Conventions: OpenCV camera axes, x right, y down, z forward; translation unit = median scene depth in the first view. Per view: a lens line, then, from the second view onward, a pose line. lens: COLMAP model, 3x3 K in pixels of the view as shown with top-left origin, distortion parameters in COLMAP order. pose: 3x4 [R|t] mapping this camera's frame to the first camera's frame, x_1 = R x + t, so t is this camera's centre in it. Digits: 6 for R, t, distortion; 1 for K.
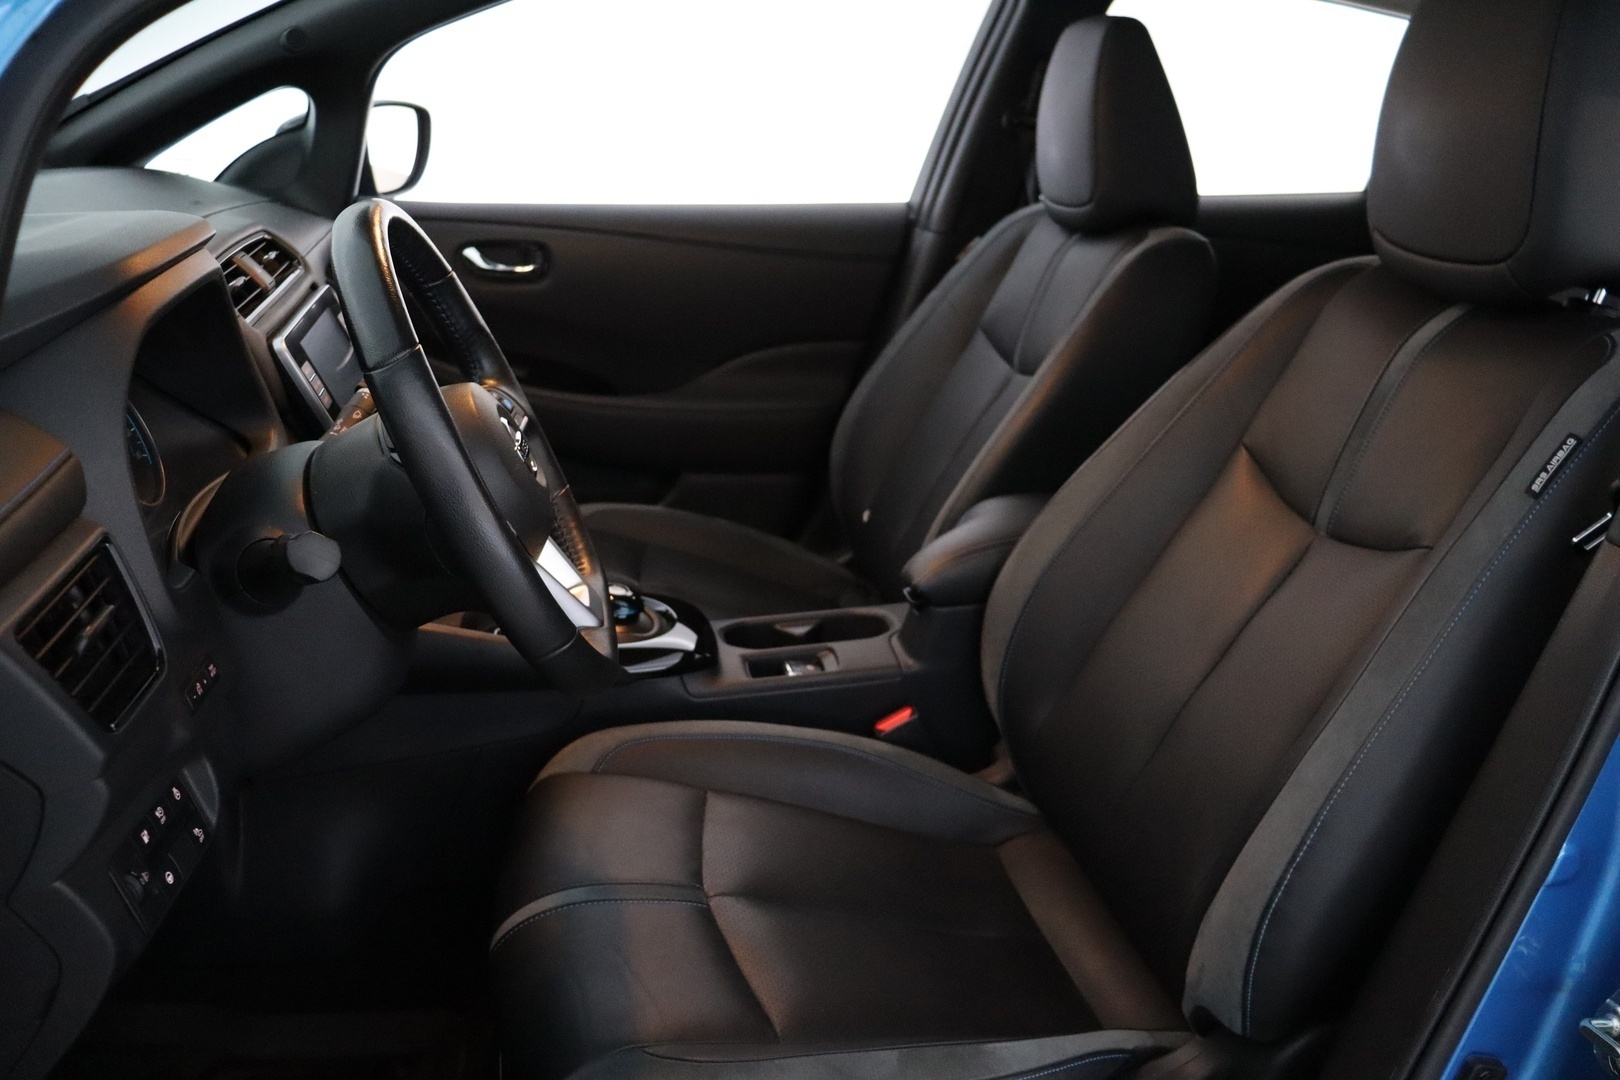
lens RADIAL K [[1298.3, 0, 829.4], [0, 1298.3, 545.4], [0, 0, 1]] dist [-0.159898, 0.106566]
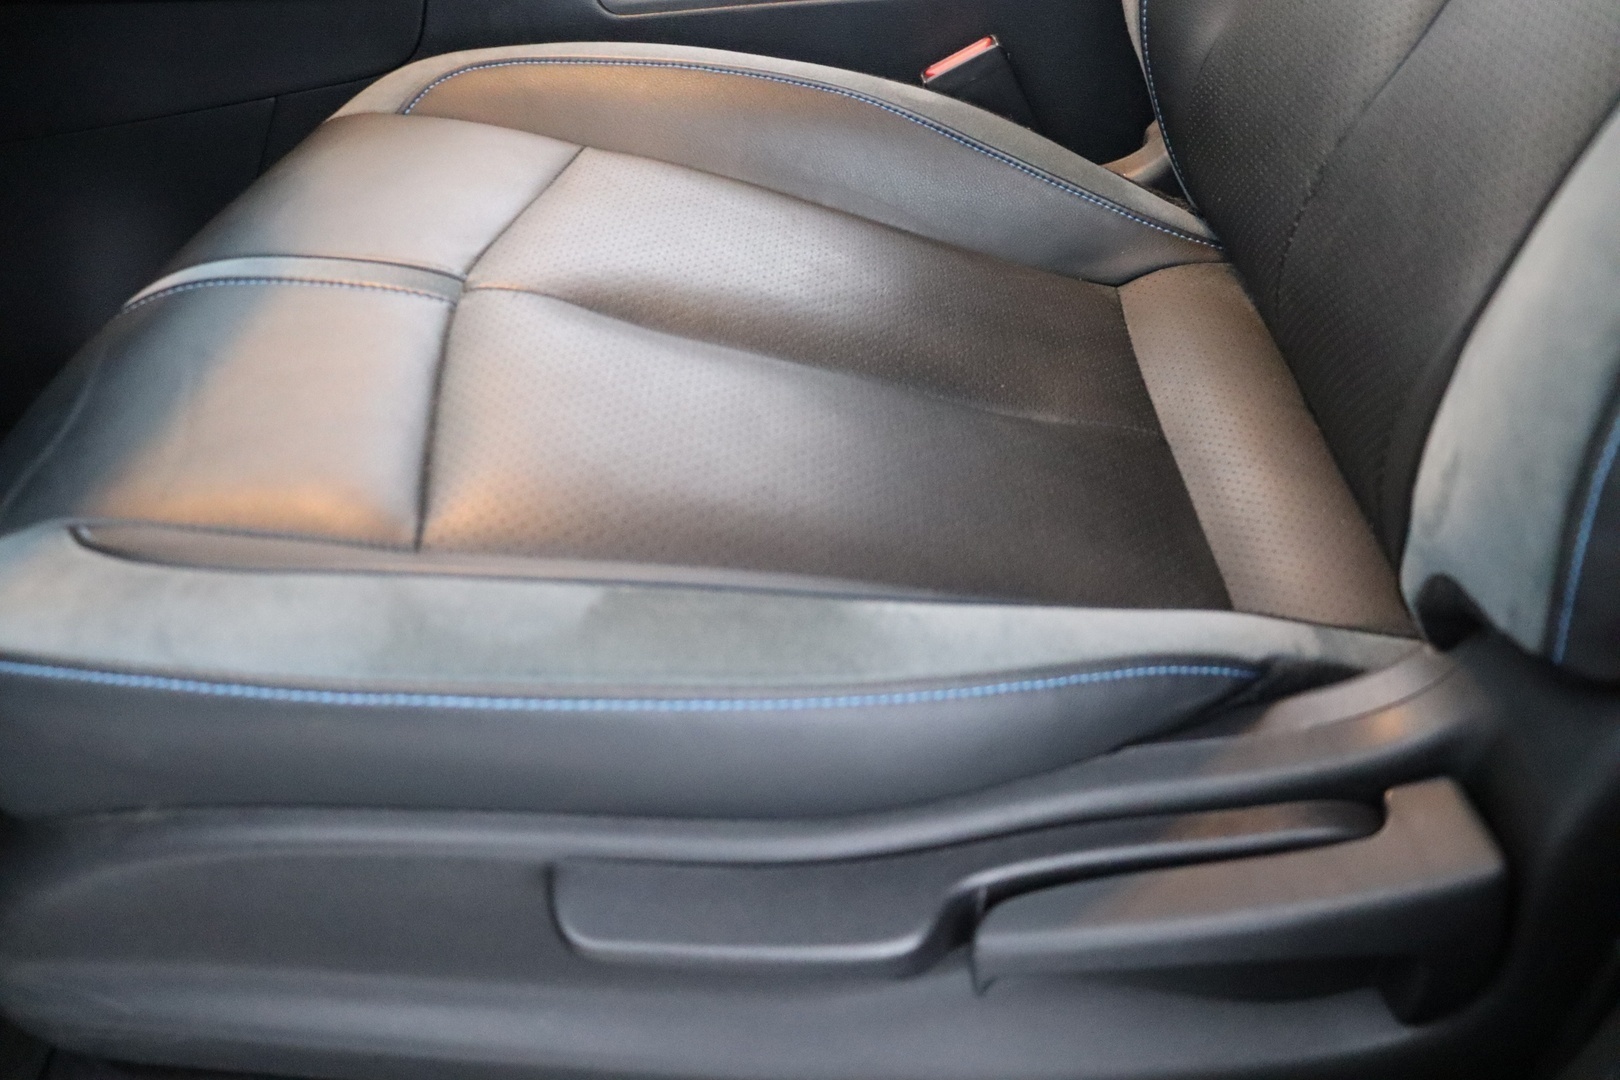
lens RADIAL K [[1298.3, 0, 829.4], [0, 1298.3, 545.4], [0, 0, 1]] dist [-0.159898, 0.106566]
pose [[0.971034, 0.085436, -0.223143, 0.151297], [-0.011785, 0.949877, 0.312403, 0.182555], [0.238649, -0.300724, 0.923370, 0.458810]]
